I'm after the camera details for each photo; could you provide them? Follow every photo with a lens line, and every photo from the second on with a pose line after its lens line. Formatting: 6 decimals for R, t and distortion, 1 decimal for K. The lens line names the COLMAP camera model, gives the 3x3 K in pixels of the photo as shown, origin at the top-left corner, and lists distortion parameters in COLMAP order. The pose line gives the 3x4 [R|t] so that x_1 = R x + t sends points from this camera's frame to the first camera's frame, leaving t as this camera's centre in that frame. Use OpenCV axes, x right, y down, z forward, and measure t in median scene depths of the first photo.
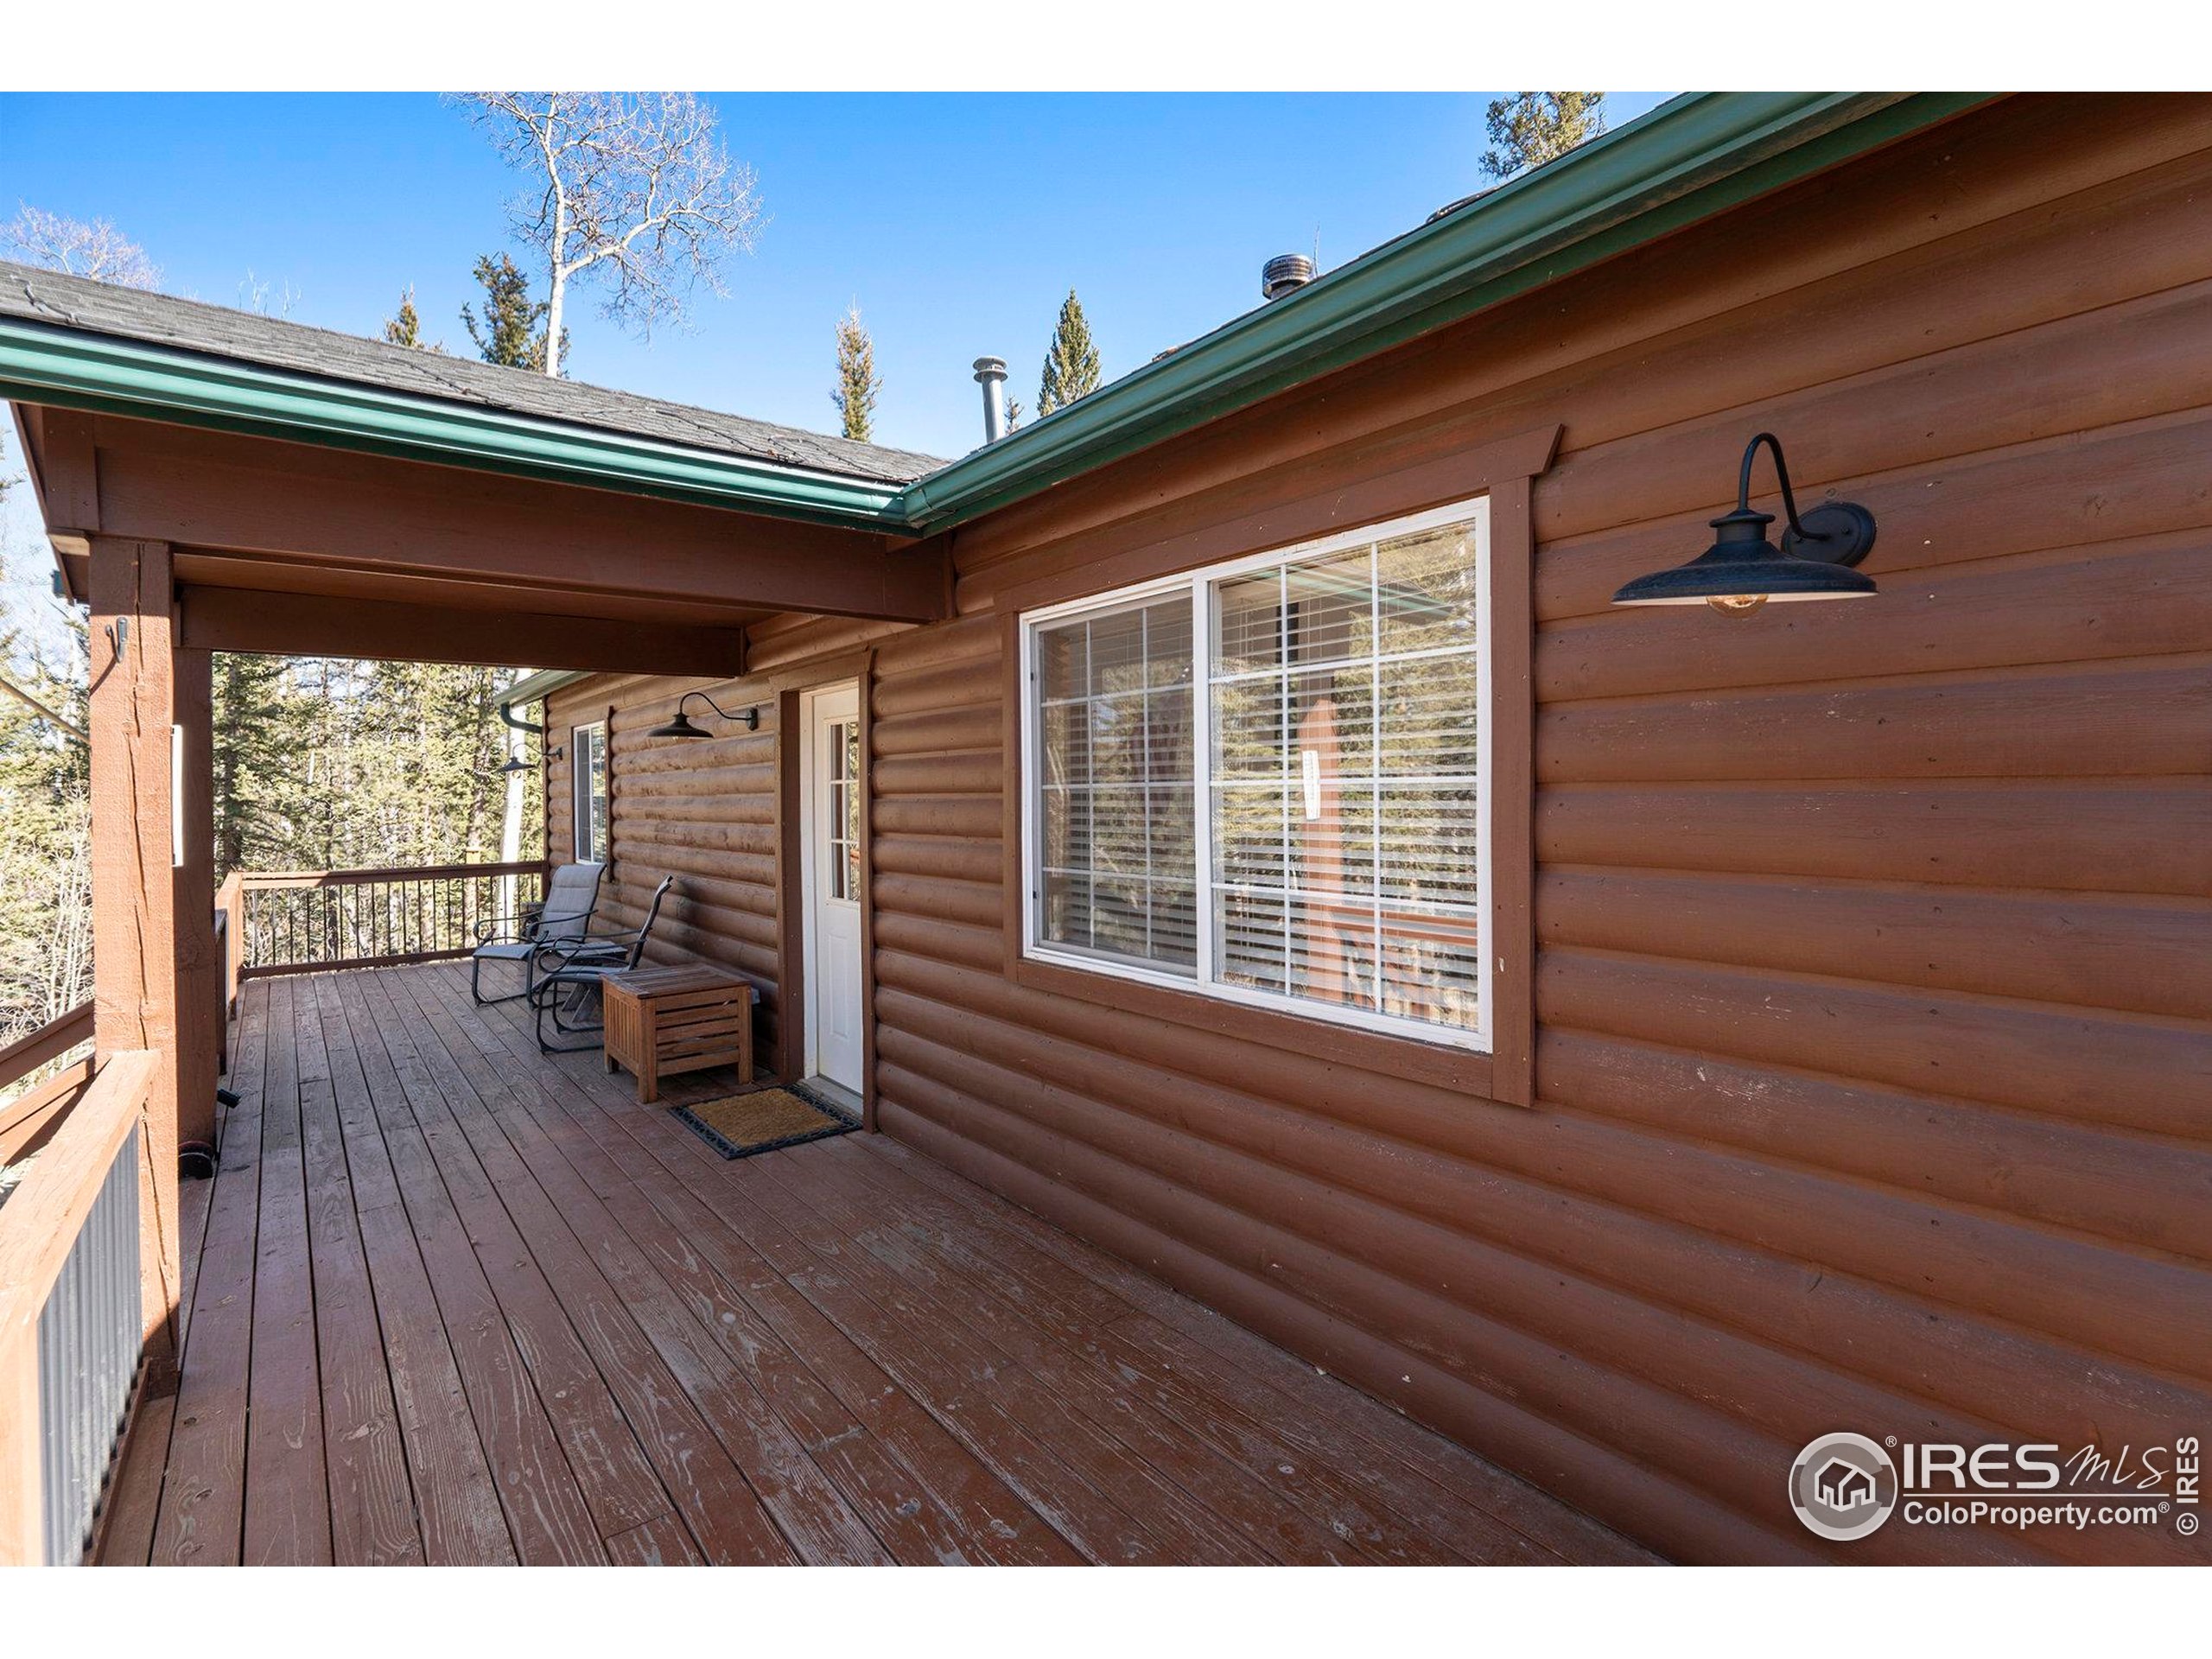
lens RADIAL K [[1075.8, 0, 1118.6], [0, 1075.8, 829.9], [0, 0, 1]] dist [0.026832, -0.001480]
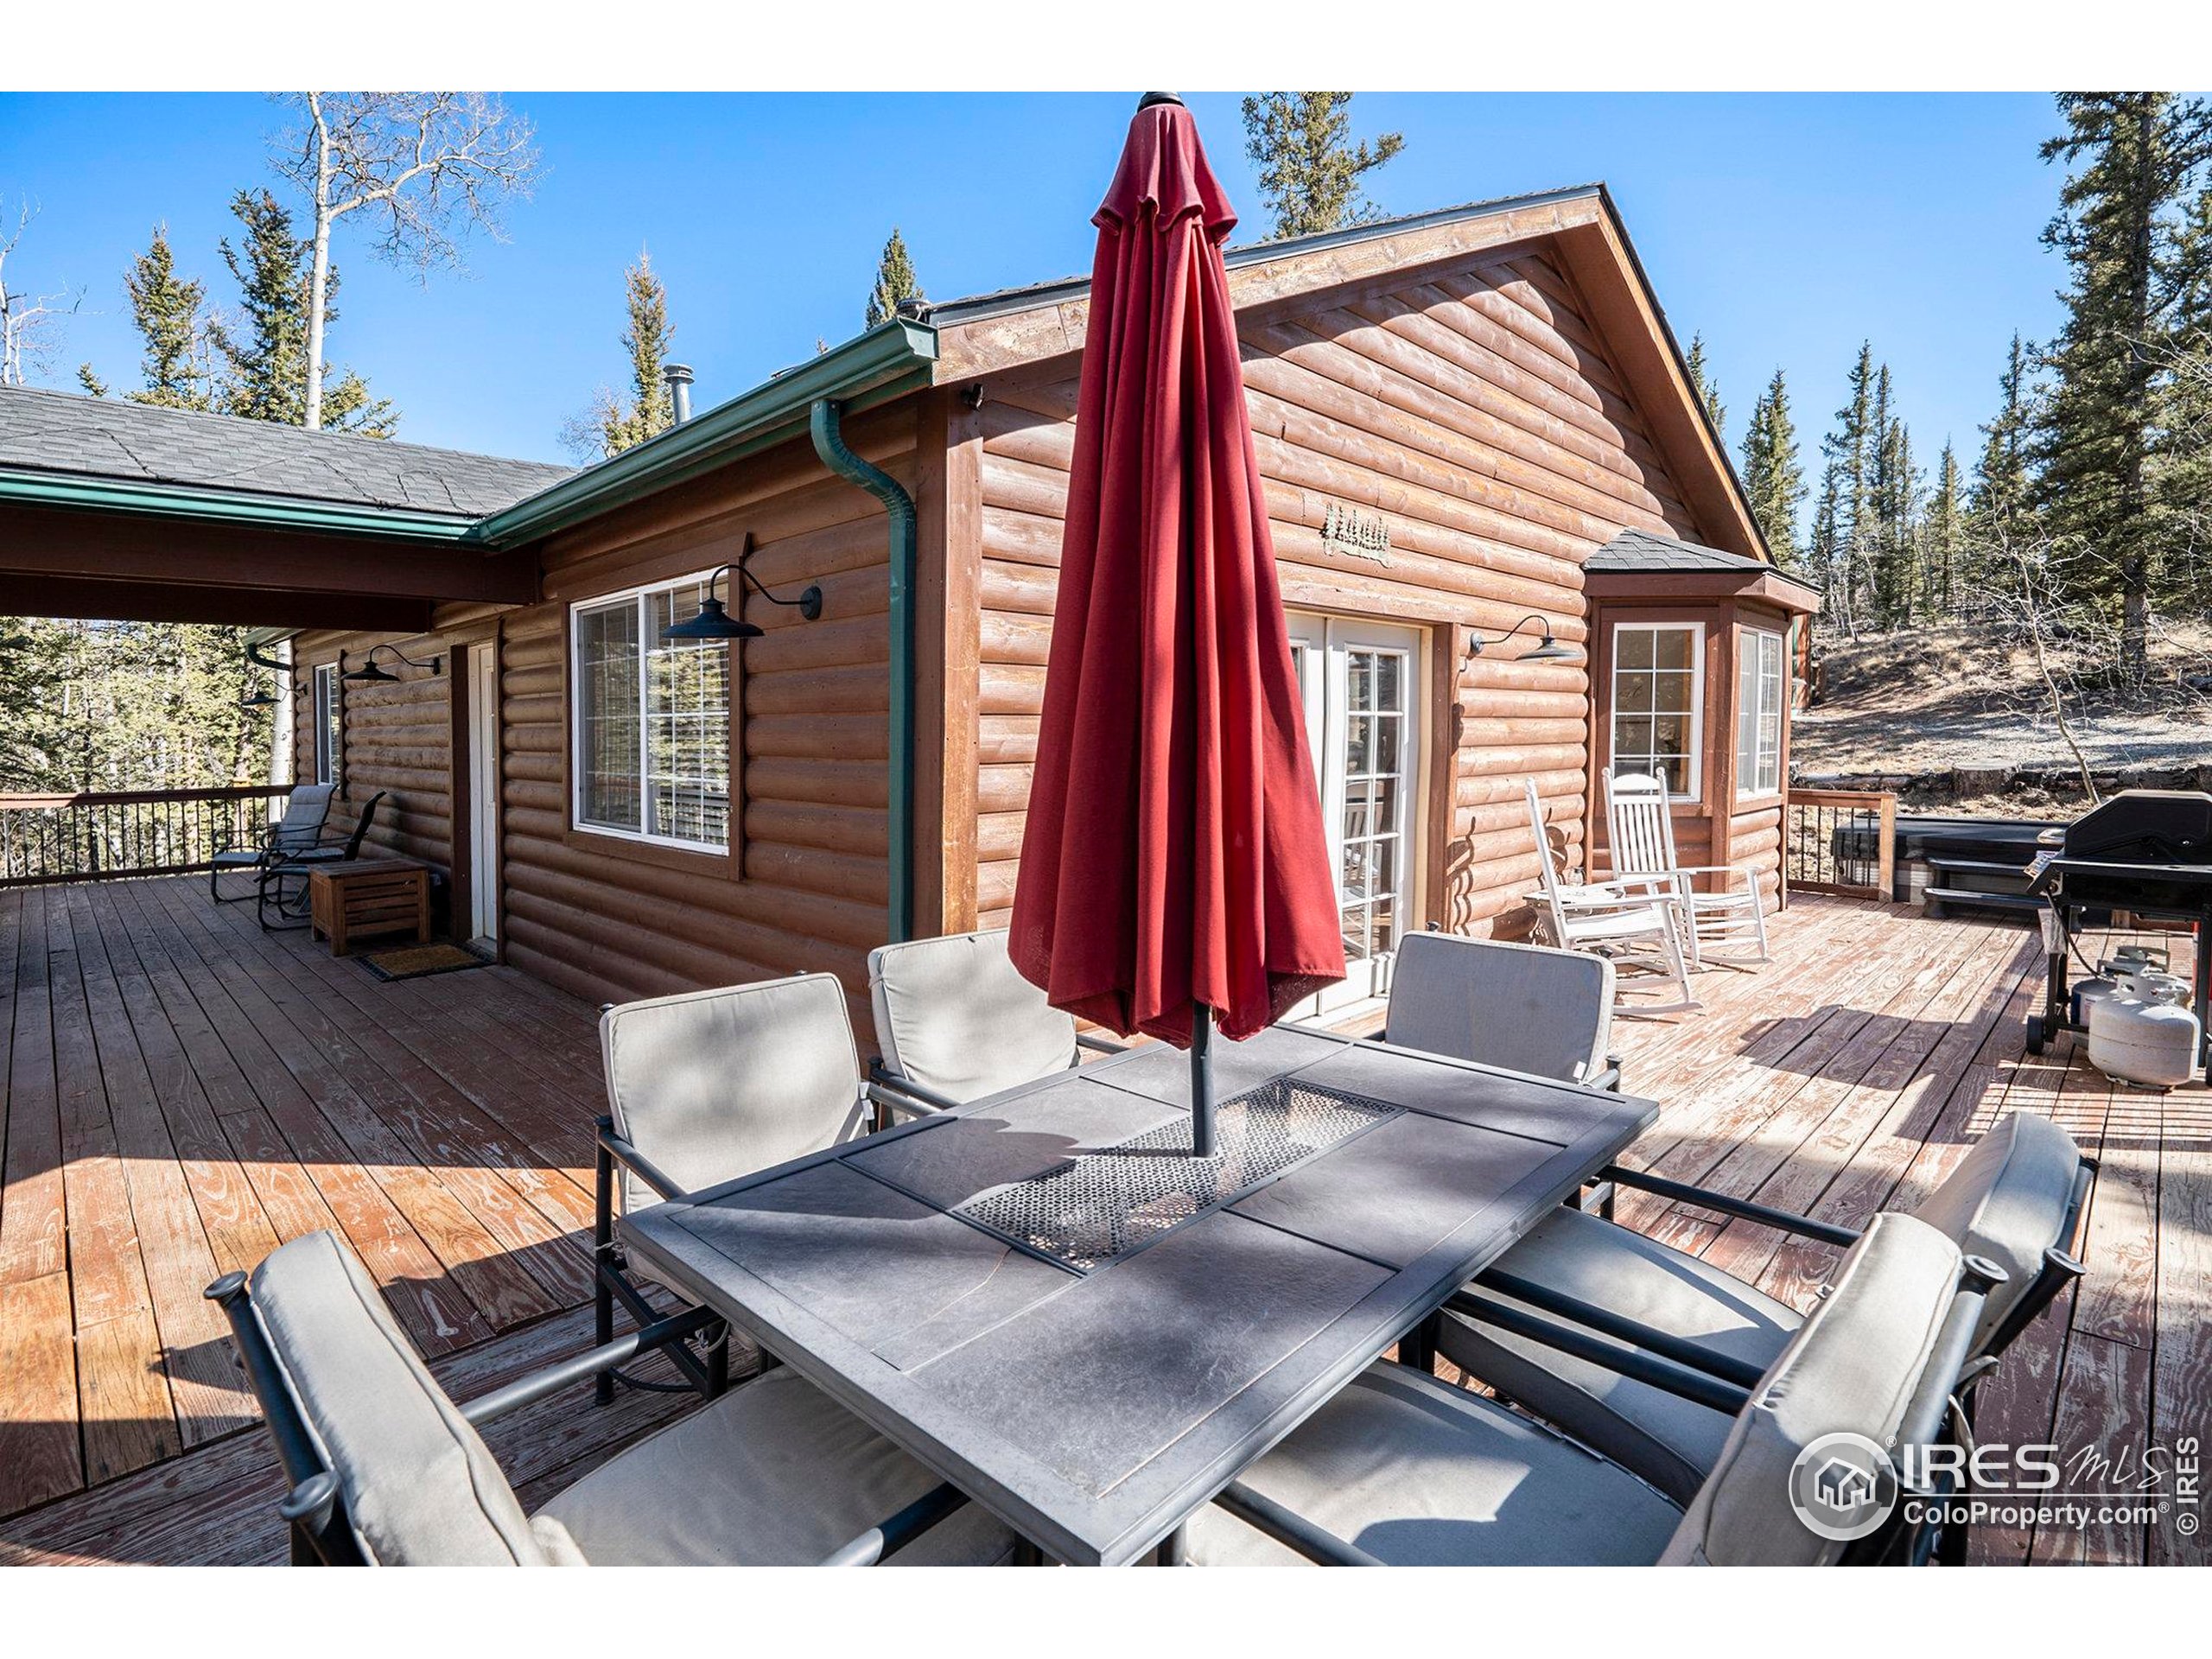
lens RADIAL K [[1075.8, 0, 1101.4], [0, 1075.8, 789.8], [0, 0, 1]] dist [0.026832, -0.001480]
pose [[0.993579, -0.005016, 0.113032, 0.190143], [0.002467, 0.999740, 0.022688, 0.010950], [-0.113116, -0.022263, 0.993332, -0.237918]]
